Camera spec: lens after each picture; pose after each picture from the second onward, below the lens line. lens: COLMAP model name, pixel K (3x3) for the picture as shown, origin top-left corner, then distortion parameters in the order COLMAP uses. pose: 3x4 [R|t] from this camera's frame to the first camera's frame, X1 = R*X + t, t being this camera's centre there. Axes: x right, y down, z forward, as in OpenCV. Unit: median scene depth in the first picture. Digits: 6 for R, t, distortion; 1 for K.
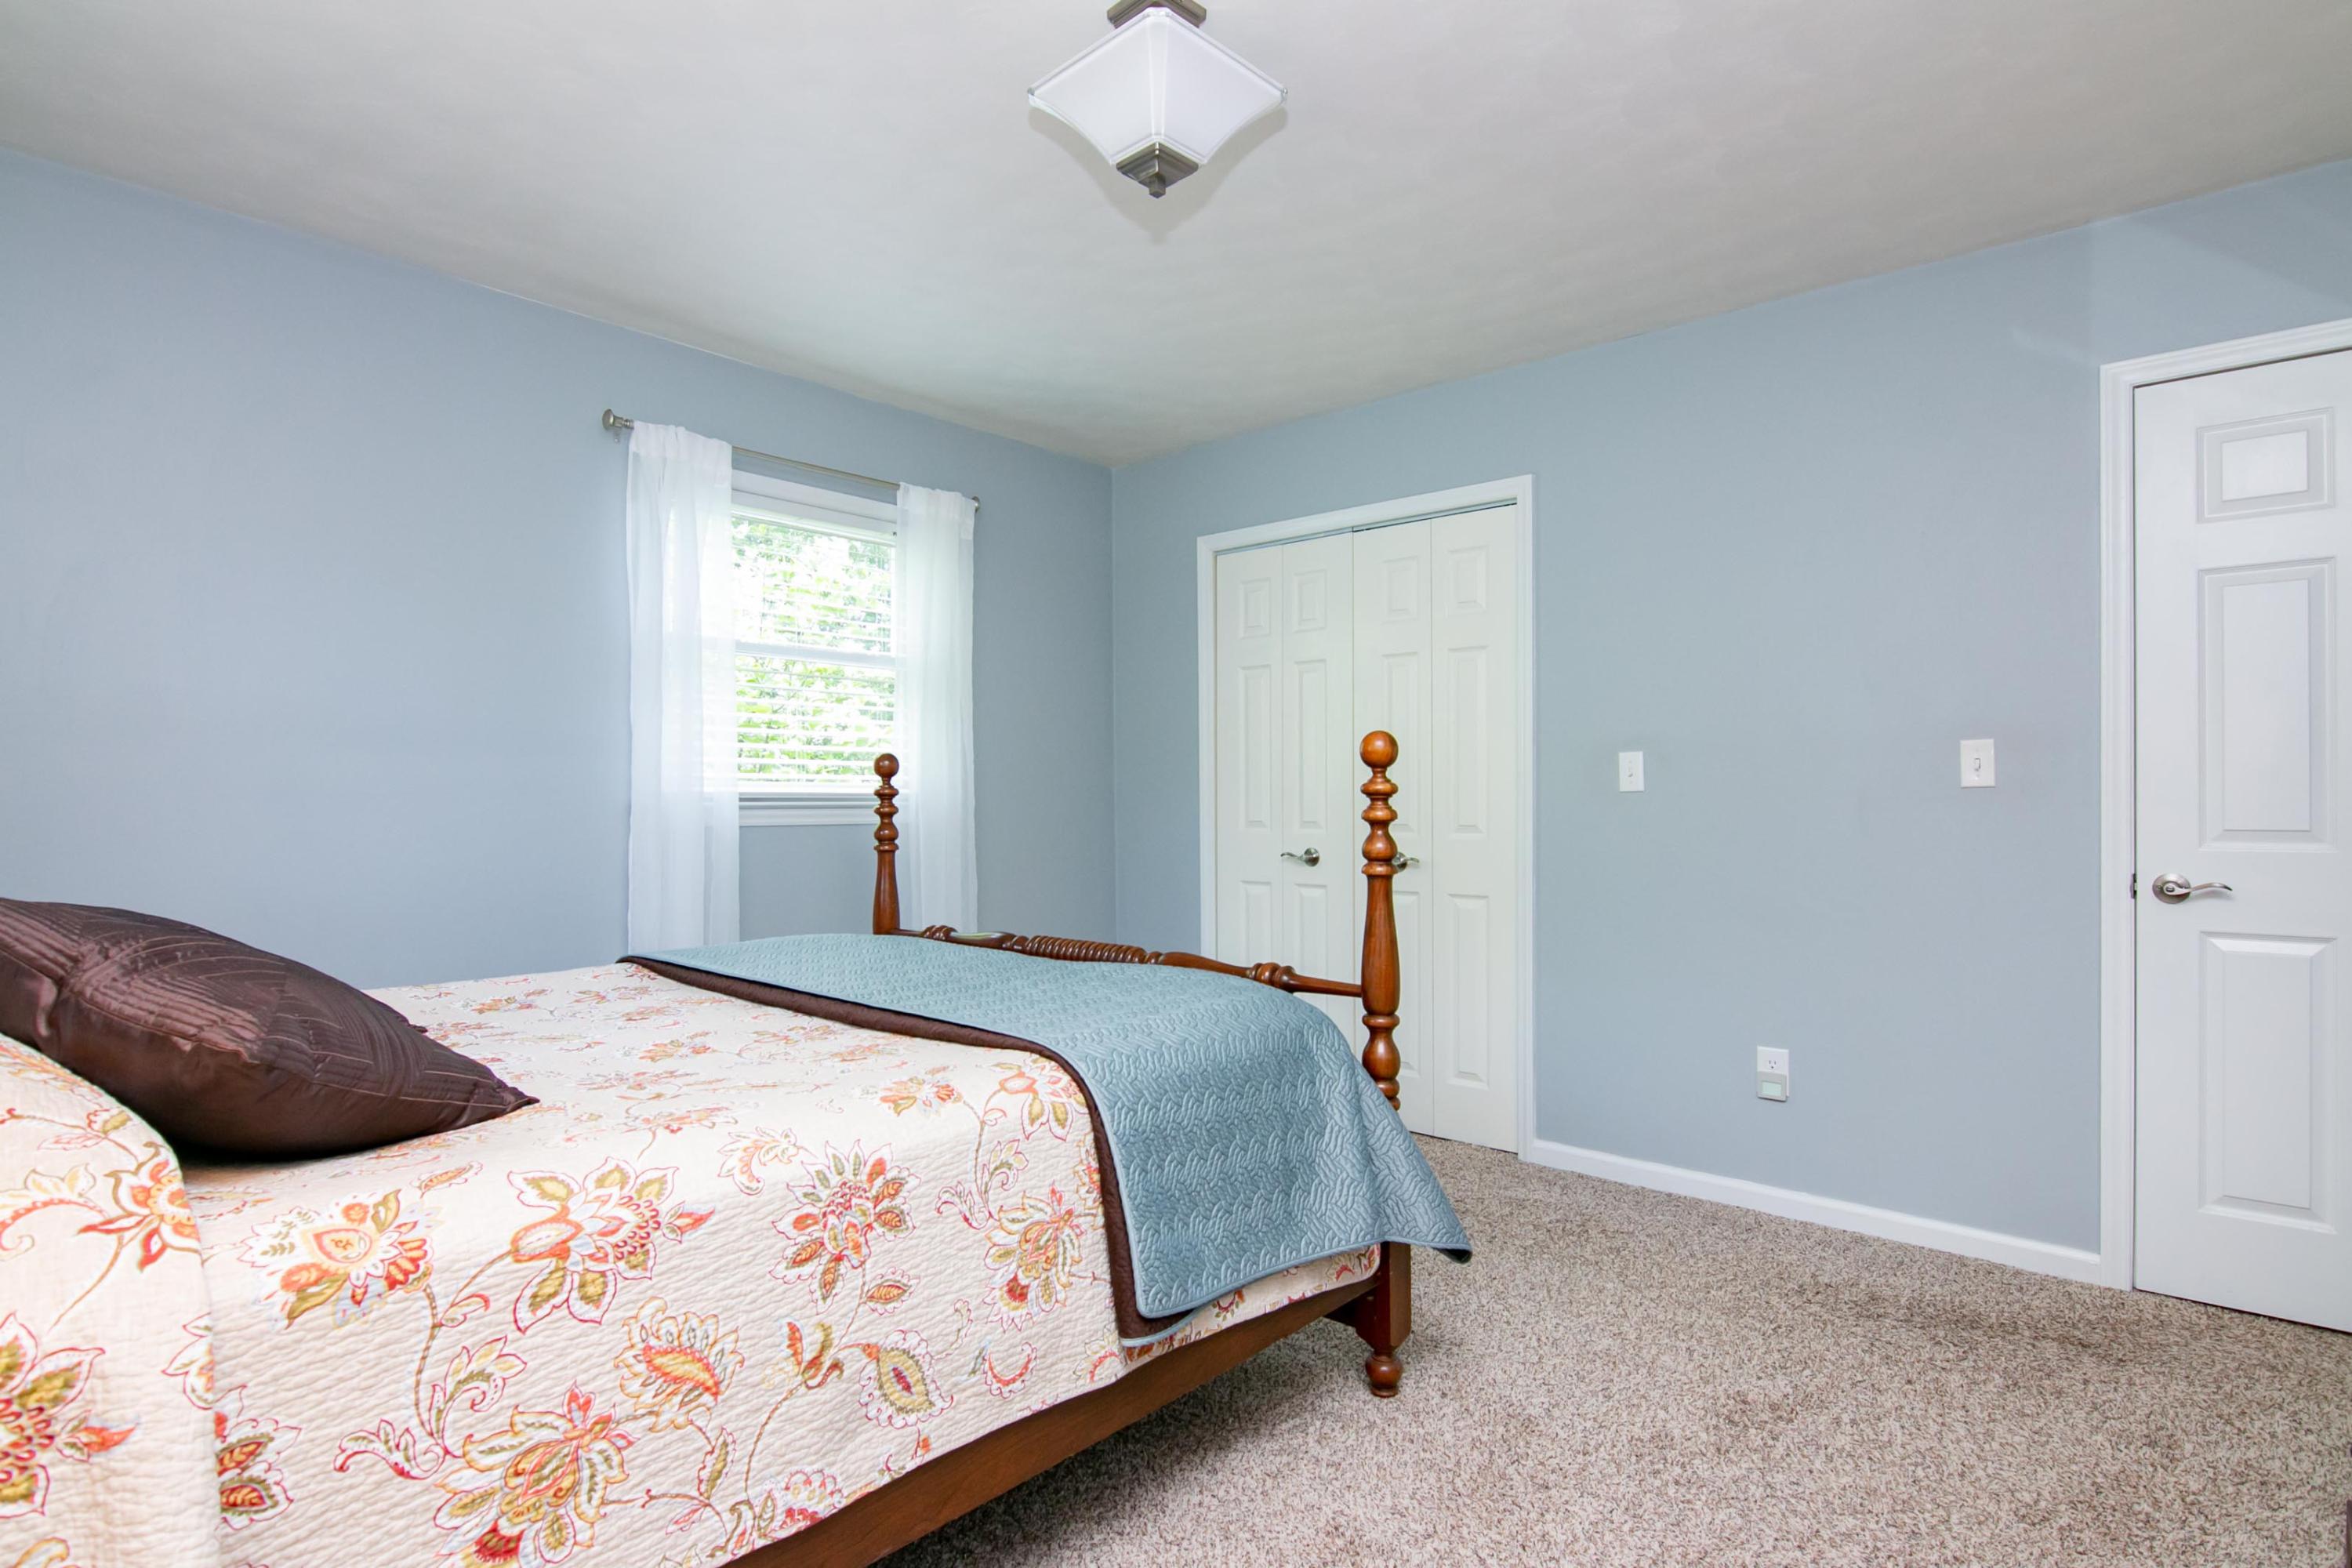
lens RADIAL K [[1189.1, 0, 1167.2], [0, 1189.1, 783.2], [0, 0, 1]] dist [0.006999, -0.011374]
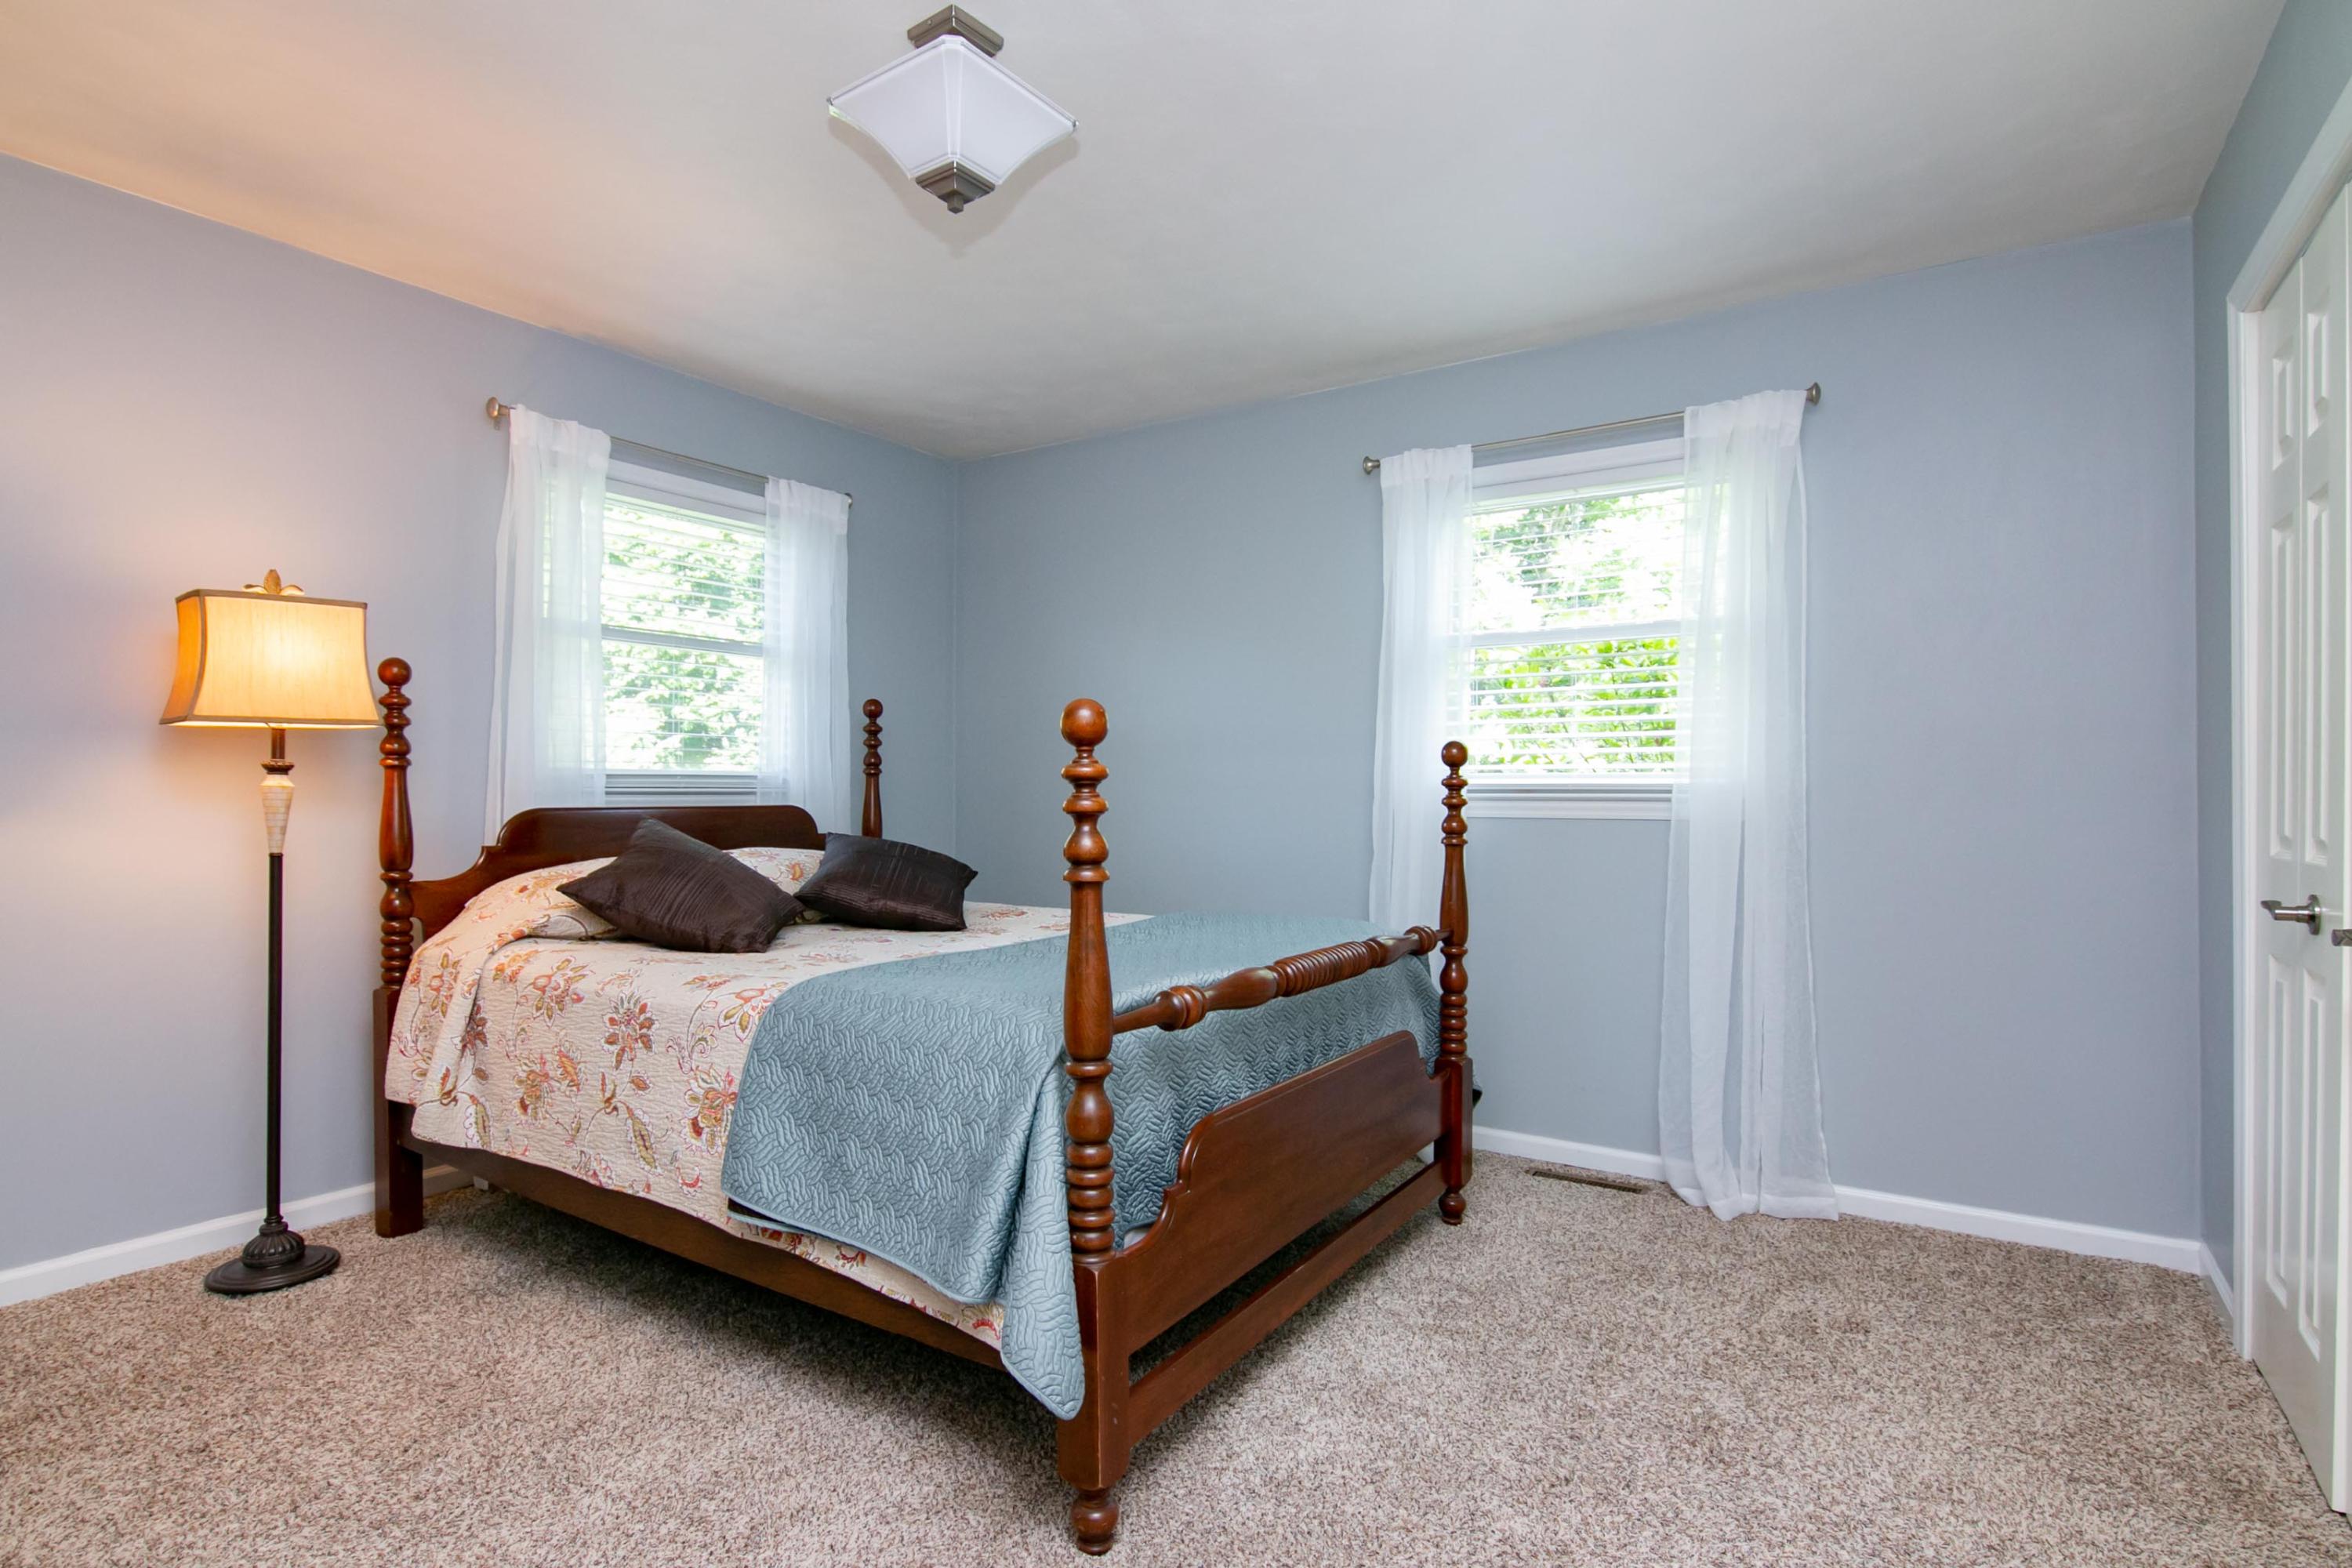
lens RADIAL K [[1189.1, 0, 1182.9], [0, 1189.1, 782.7], [0, 0, 1]] dist [0.006999, -0.011374]
pose [[0.159796, -0.008444, -0.987114, 1.177640], [0.011618, 0.999910, -0.006673, 0.020844], [0.987082, -0.010402, 0.159880, 1.142713]]
